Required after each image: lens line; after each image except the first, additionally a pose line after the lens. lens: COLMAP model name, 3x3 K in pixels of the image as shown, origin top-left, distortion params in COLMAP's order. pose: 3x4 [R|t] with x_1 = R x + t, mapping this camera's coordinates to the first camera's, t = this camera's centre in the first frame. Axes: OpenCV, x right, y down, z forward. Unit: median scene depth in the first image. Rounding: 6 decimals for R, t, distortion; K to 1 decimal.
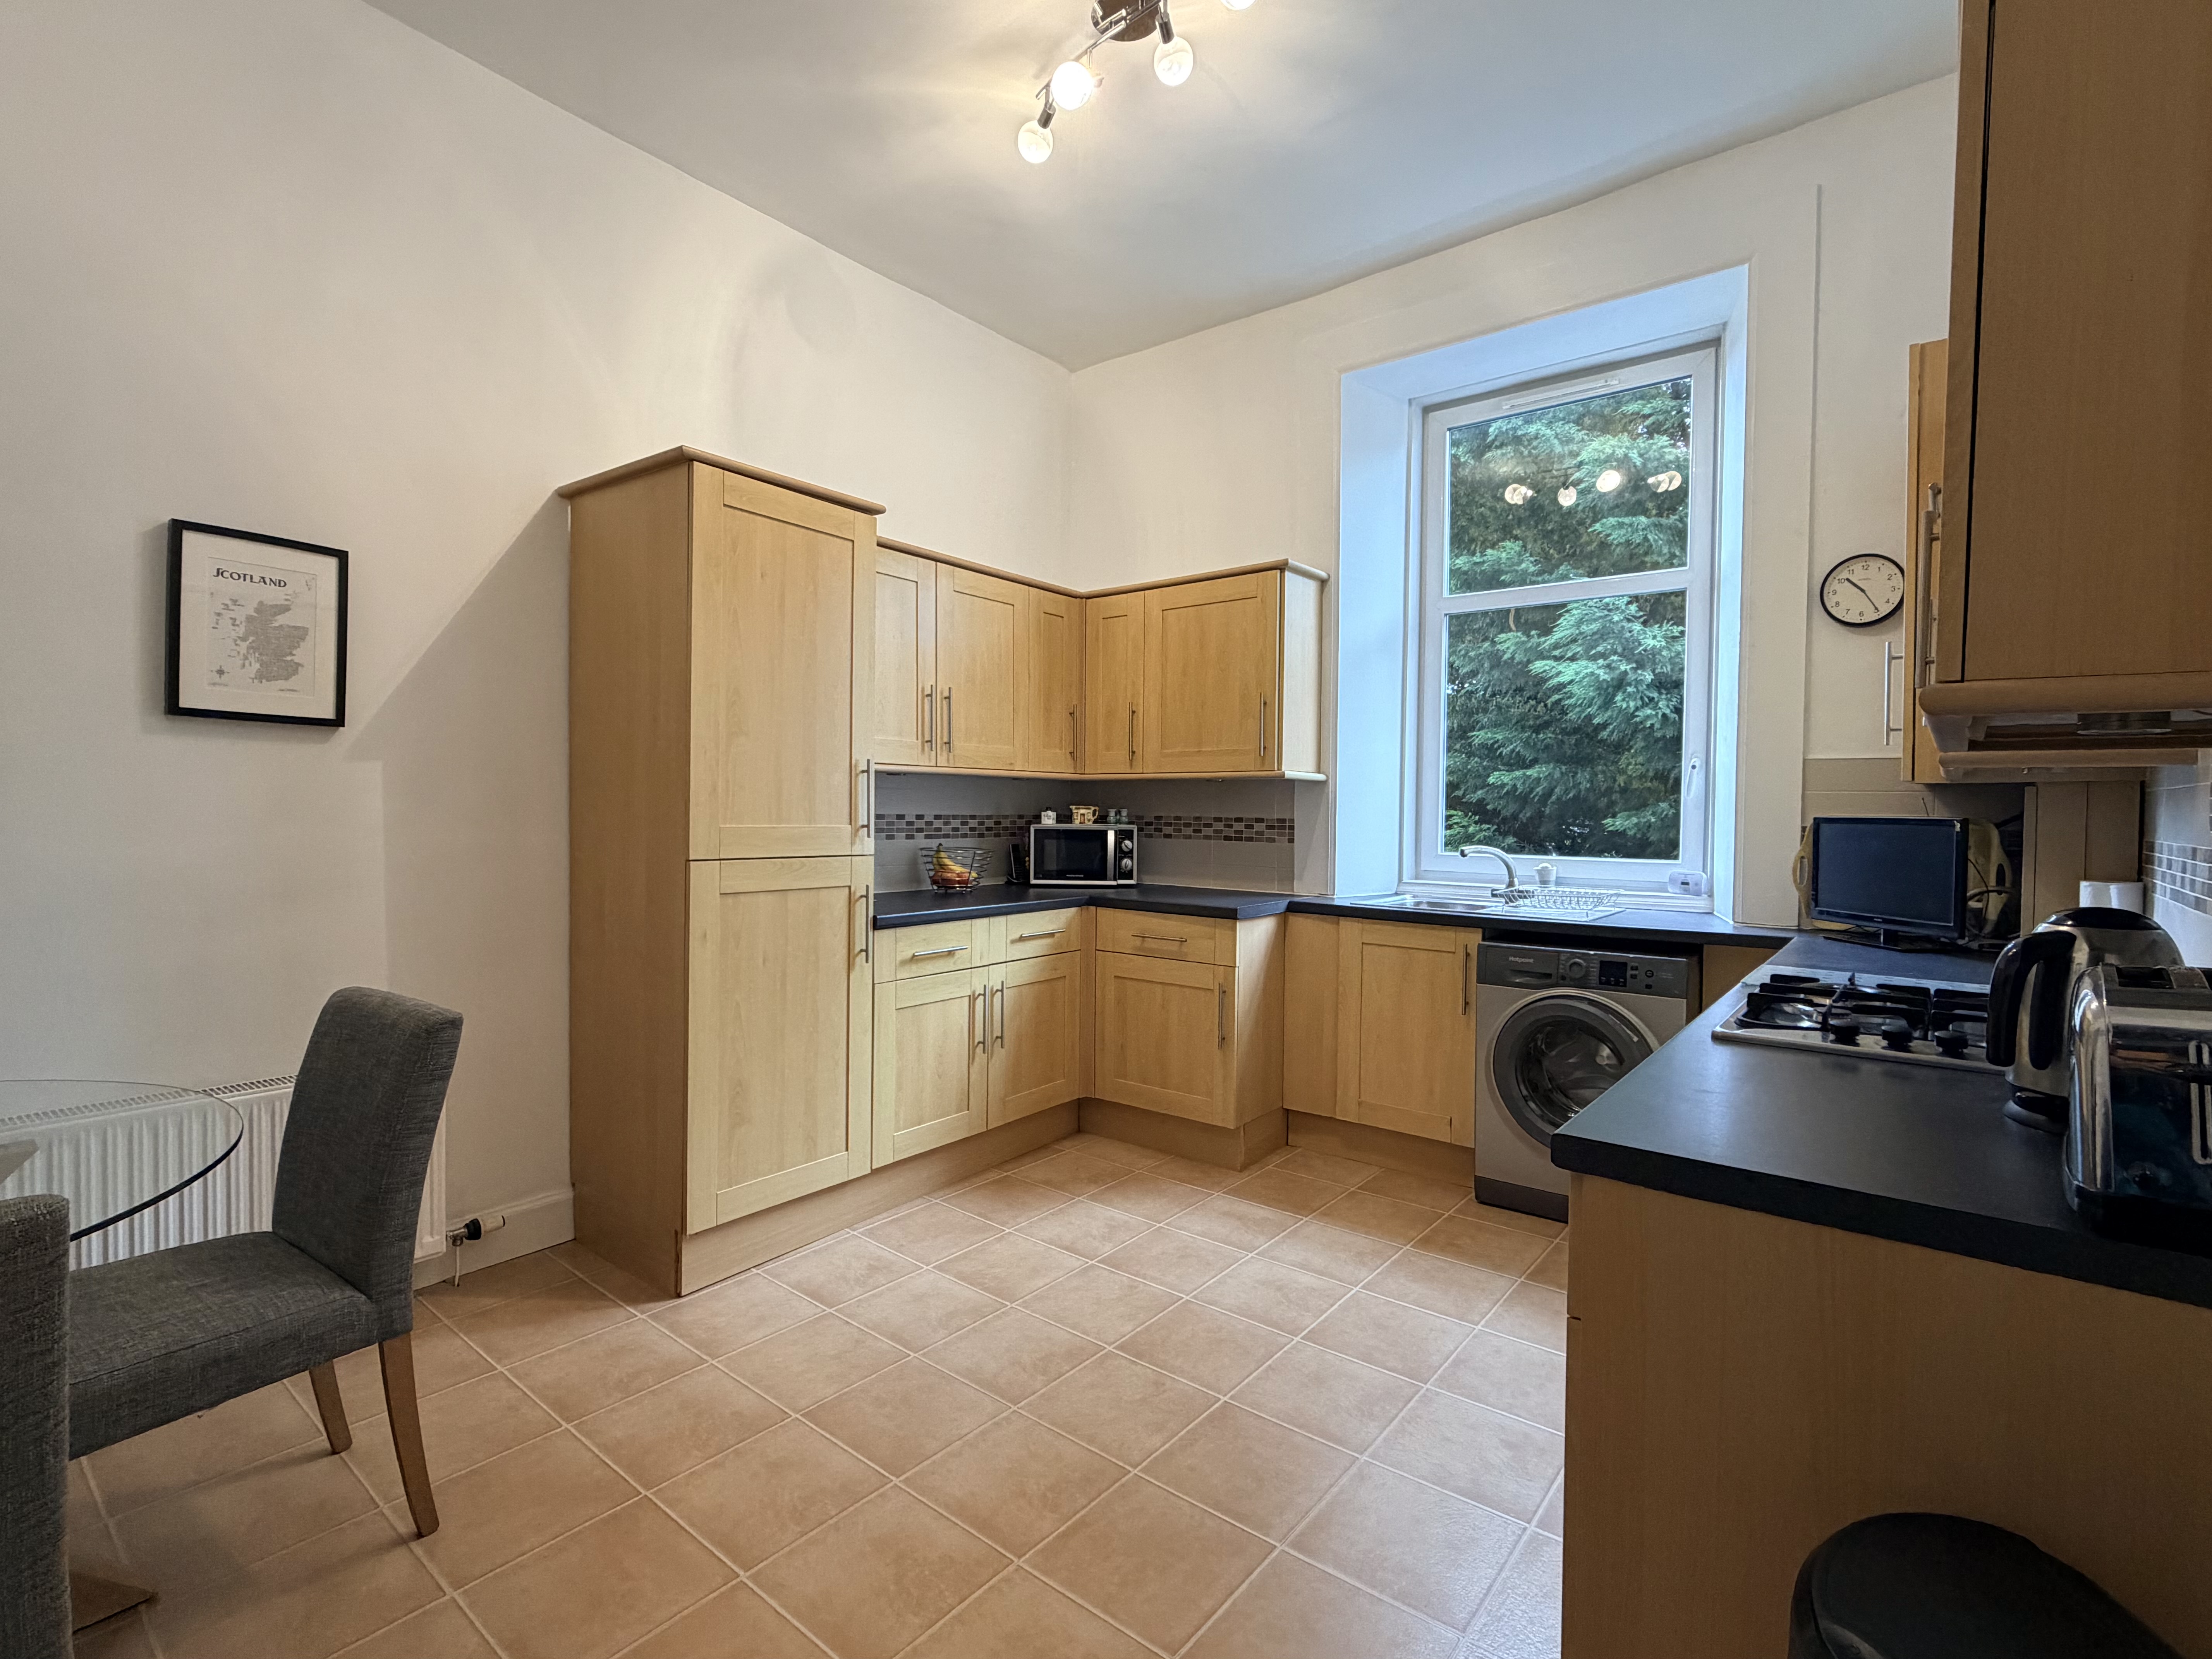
lens RADIAL K [[1048.2, 0, 1103.4], [0, 1048.2, 830.4], [0, 0, 1]] dist [0.001103, 0.000222]
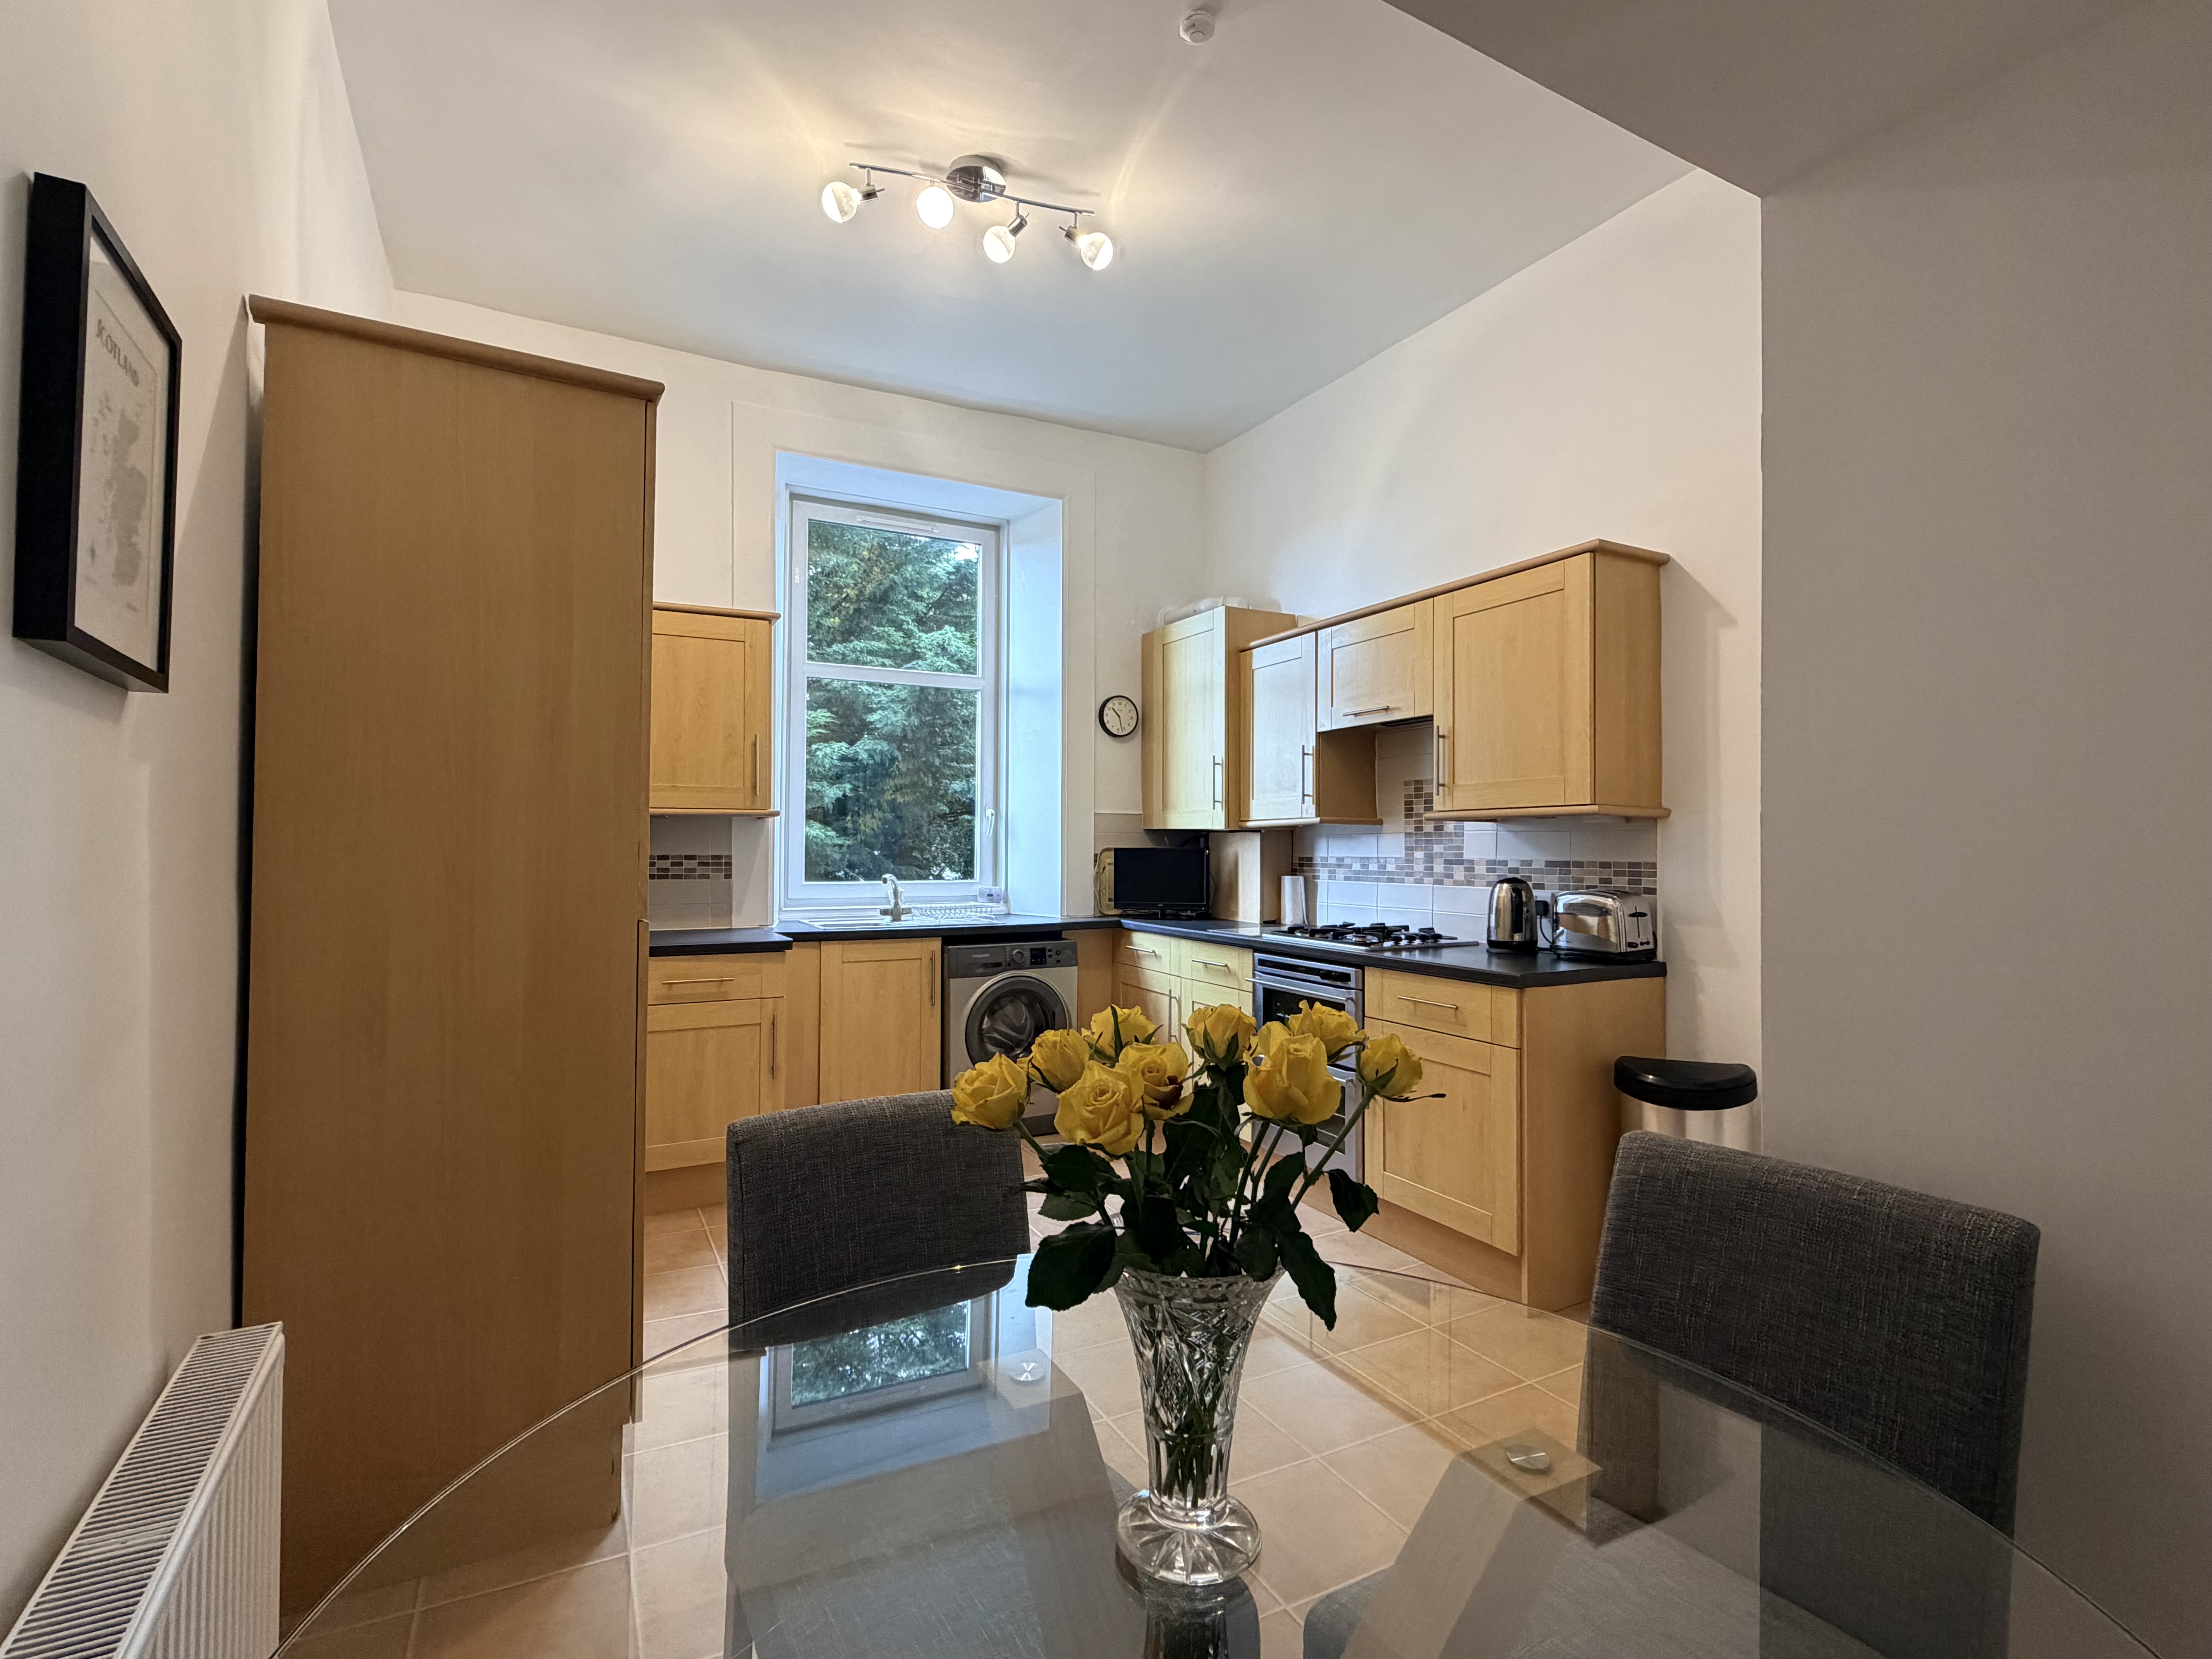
lens RADIAL K [[1048.2, 0, 1103.4], [0, 1048.2, 830.4], [0, 0, 1]] dist [0.001103, 0.000222]
pose [[0.390694, 0.005511, 0.920504, -0.844290], [0.023650, 0.999592, -0.016022, -0.013713], [-0.920217, 0.028030, 0.390404, 0.346883]]
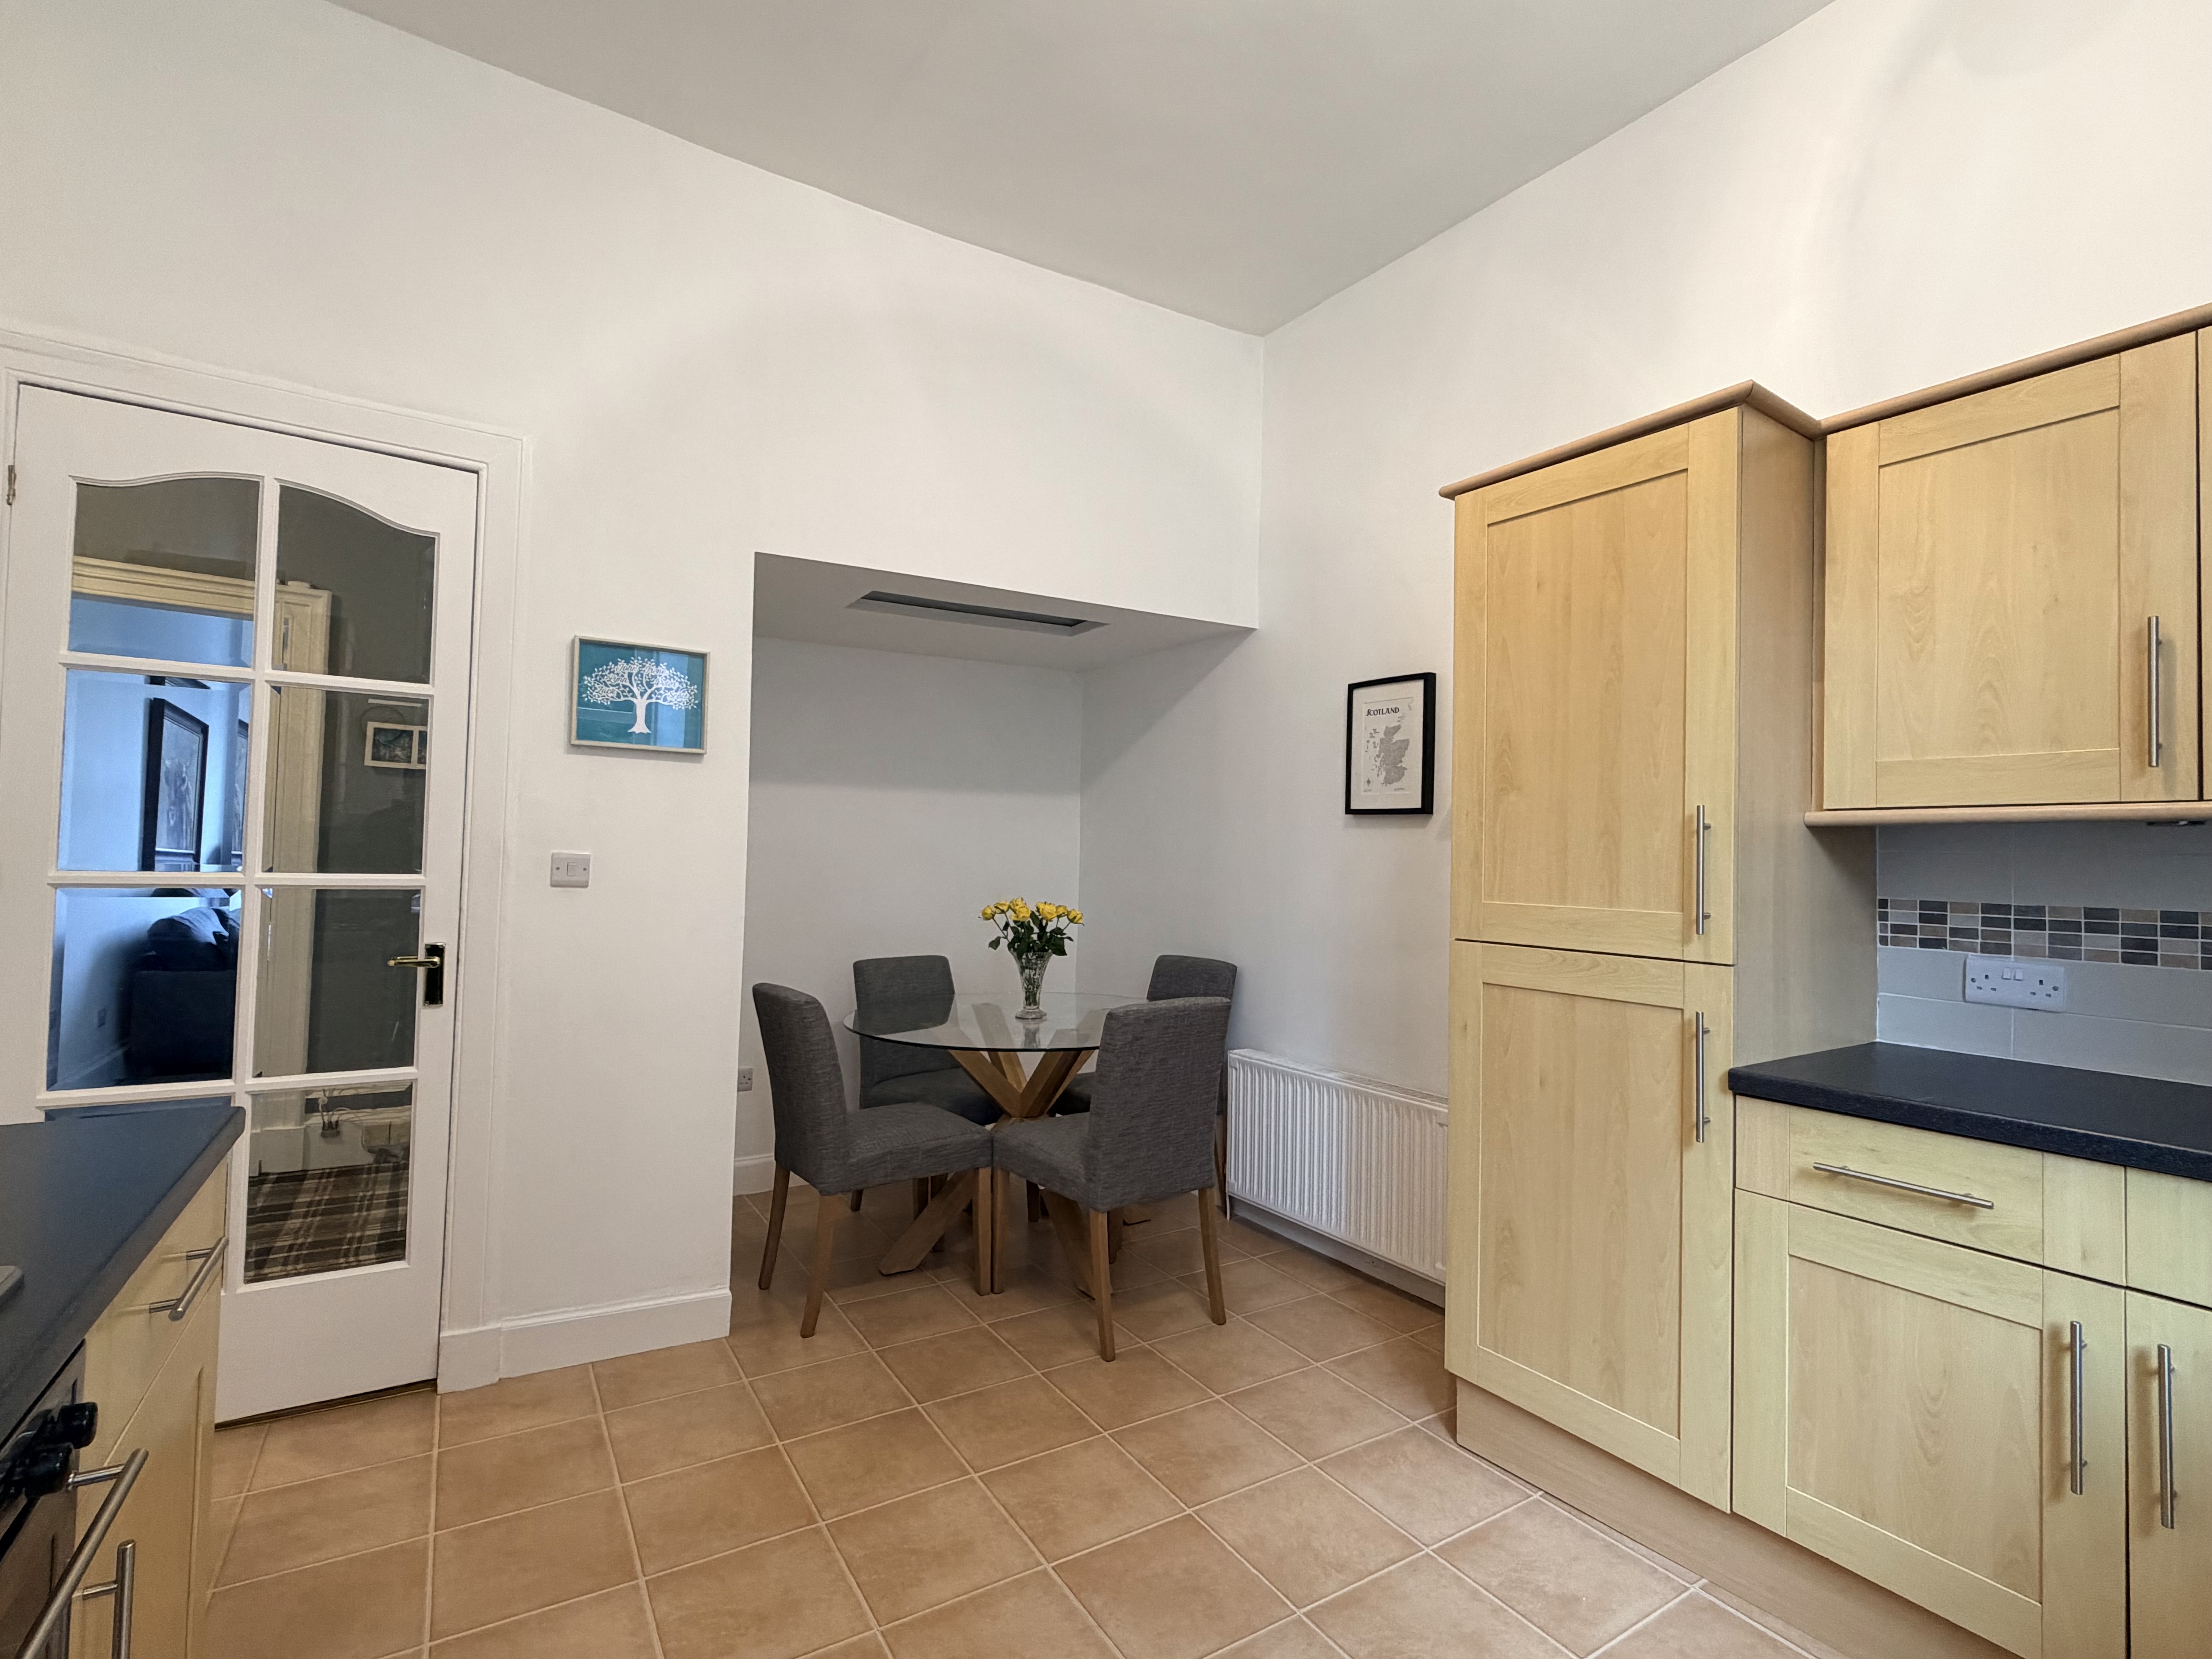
lens RADIAL K [[1048.2, 0, 1103.4], [0, 1048.2, 830.4], [0, 0, 1]] dist [0.001103, 0.000222]
pose [[-0.333778, -0.046552, -0.941501, 0.476749], [-0.047295, 0.998349, -0.032595, -0.017088], [0.941464, 0.033649, -0.335429, 0.887163]]
